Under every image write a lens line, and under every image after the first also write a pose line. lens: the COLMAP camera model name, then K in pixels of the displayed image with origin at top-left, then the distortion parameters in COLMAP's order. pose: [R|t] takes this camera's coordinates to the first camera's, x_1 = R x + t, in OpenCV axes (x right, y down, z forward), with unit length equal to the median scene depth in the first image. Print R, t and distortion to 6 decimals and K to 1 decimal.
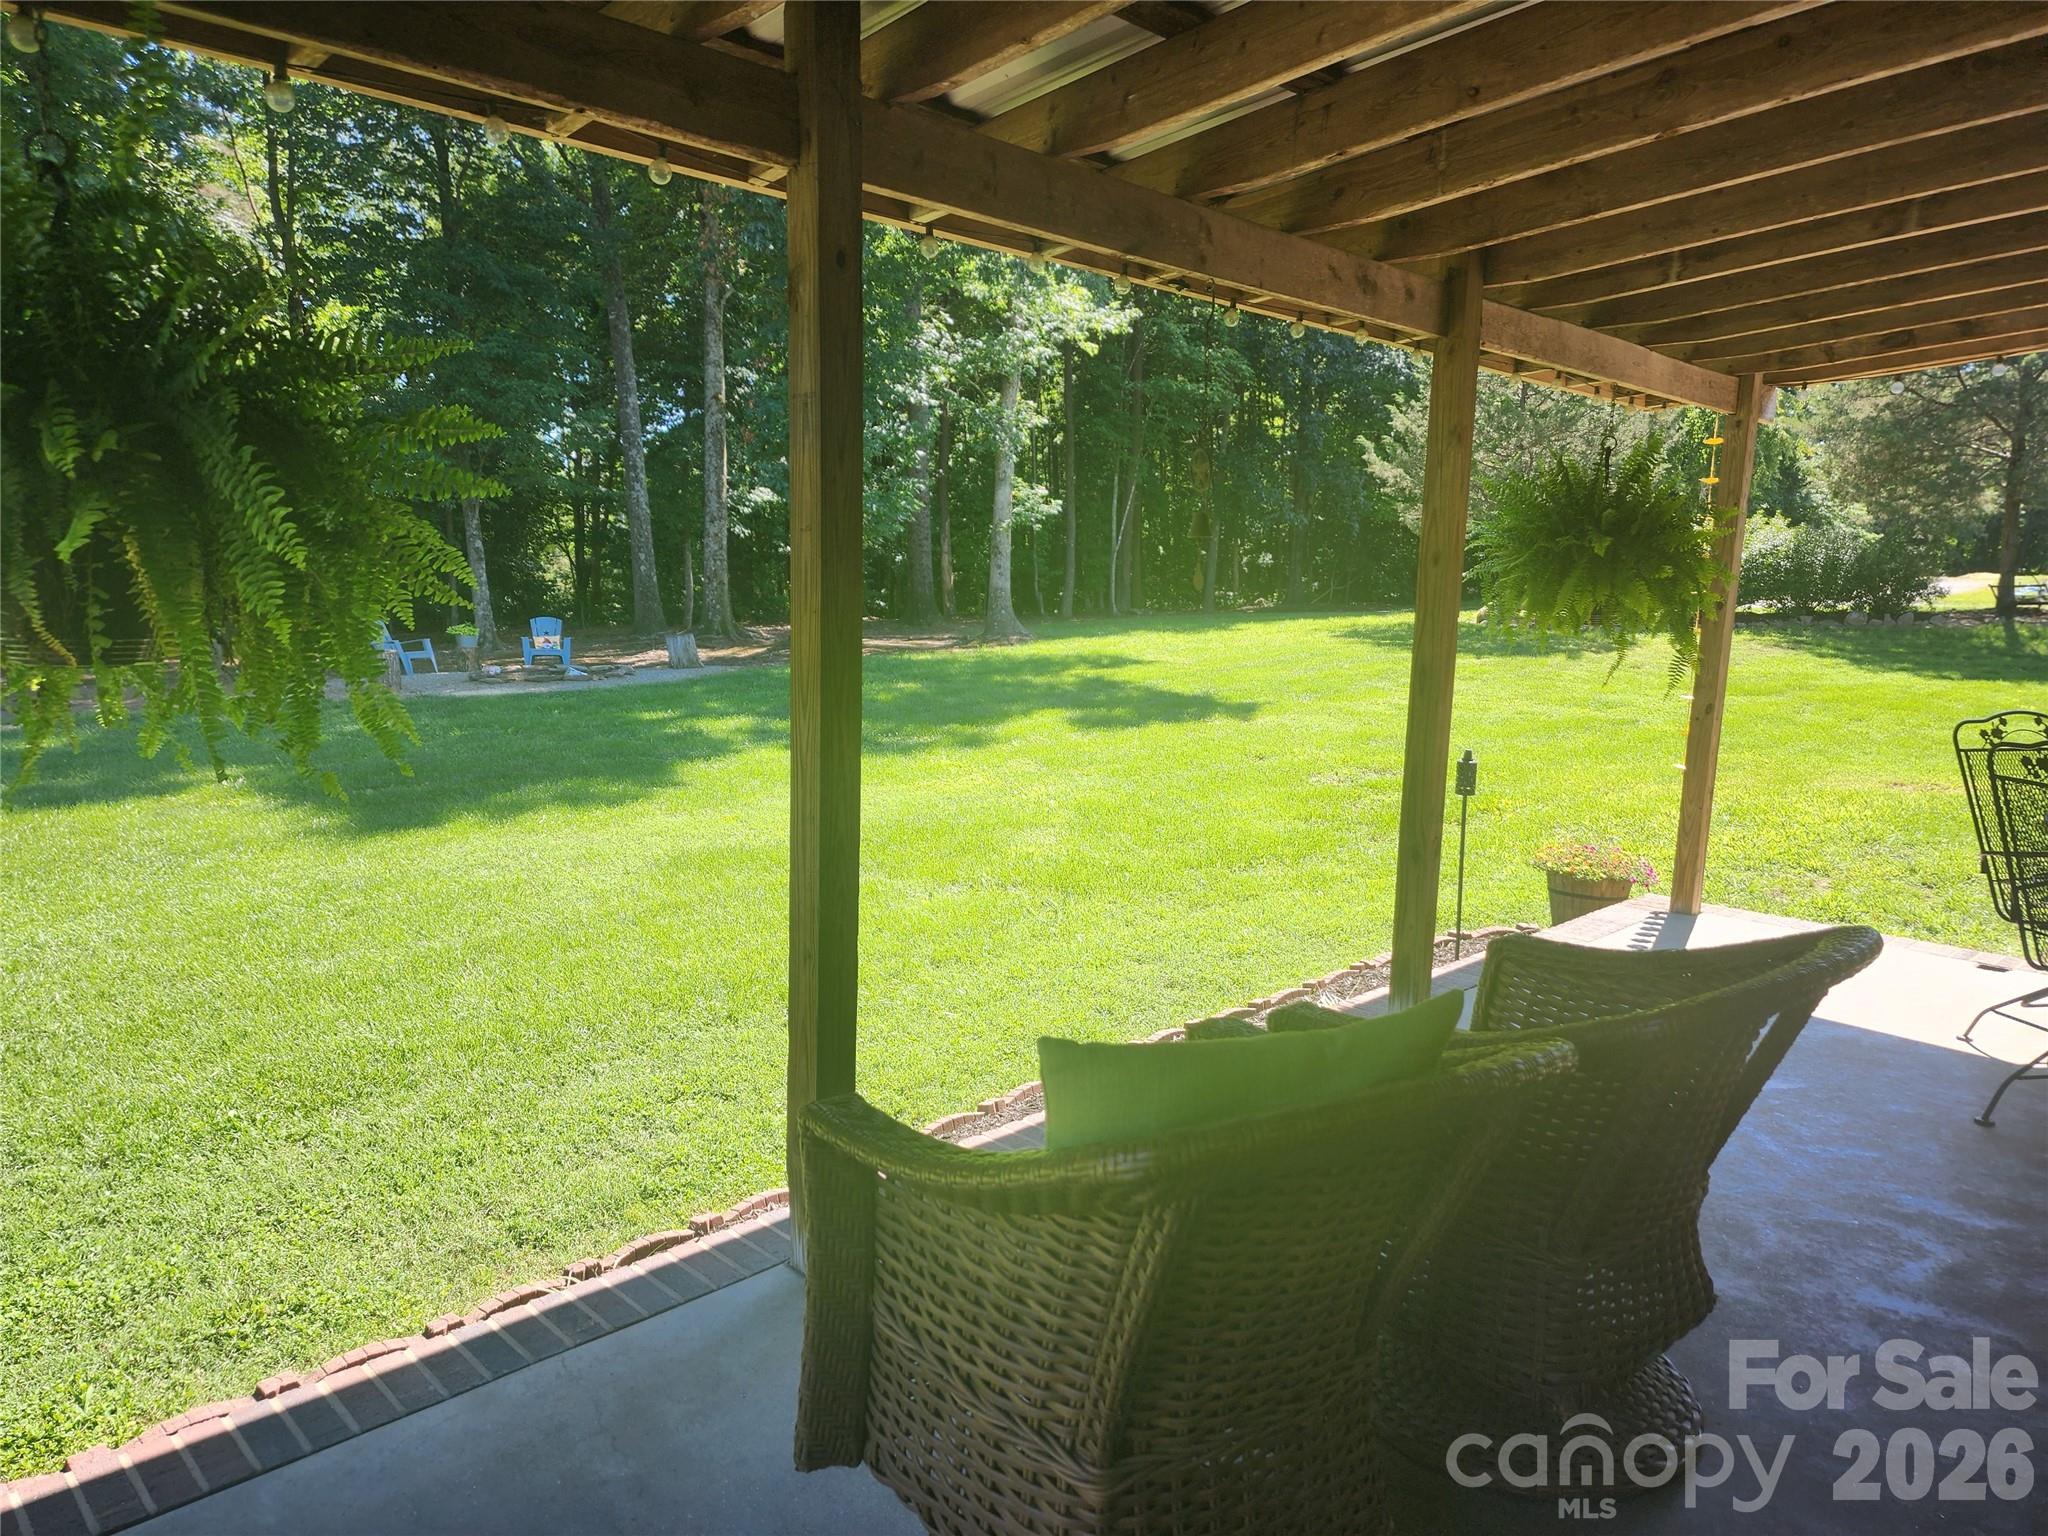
lens RADIAL K [[1361.1, 0, 1015.1], [0, 1361.1, 820.5], [0, 0, 1]] dist [0.000745, -0.000438]
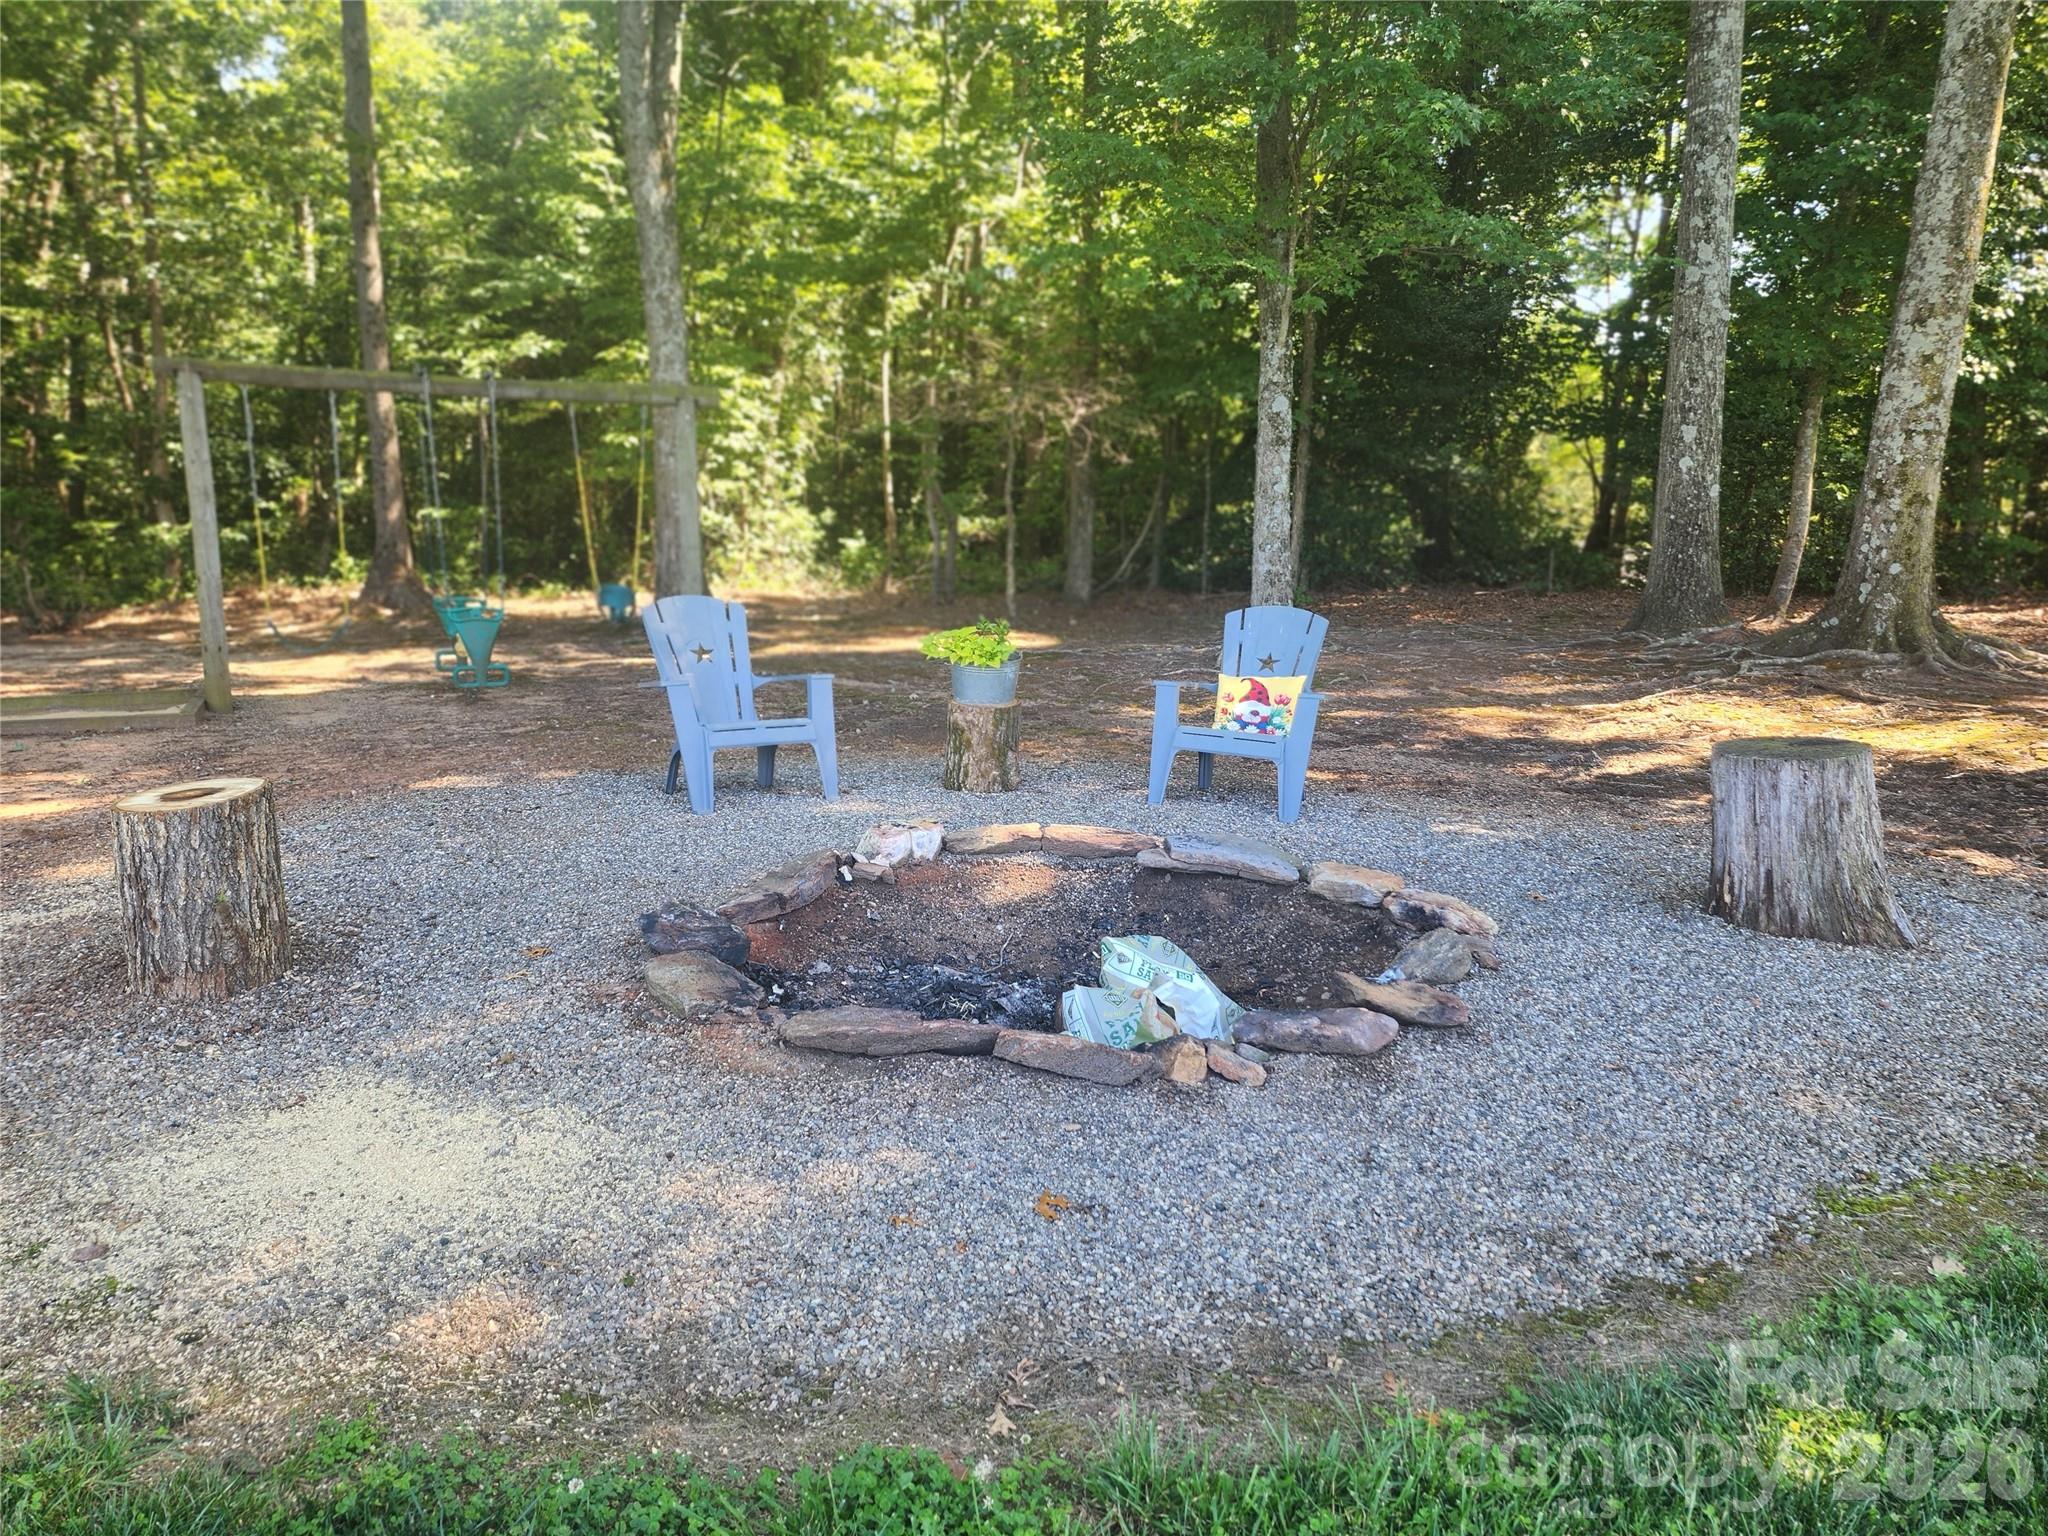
lens RADIAL K [[1361.1, 0, 1015.1], [0, 1361.1, 820.5], [0, 0, 1]] dist [0.000745, -0.000438]
pose [[0.745826, 0.150807, -0.648846, -0.150065], [-0.118473, 0.988538, 0.093579, -0.099058], [0.655521, 0.007077, 0.755144, 0.587921]]
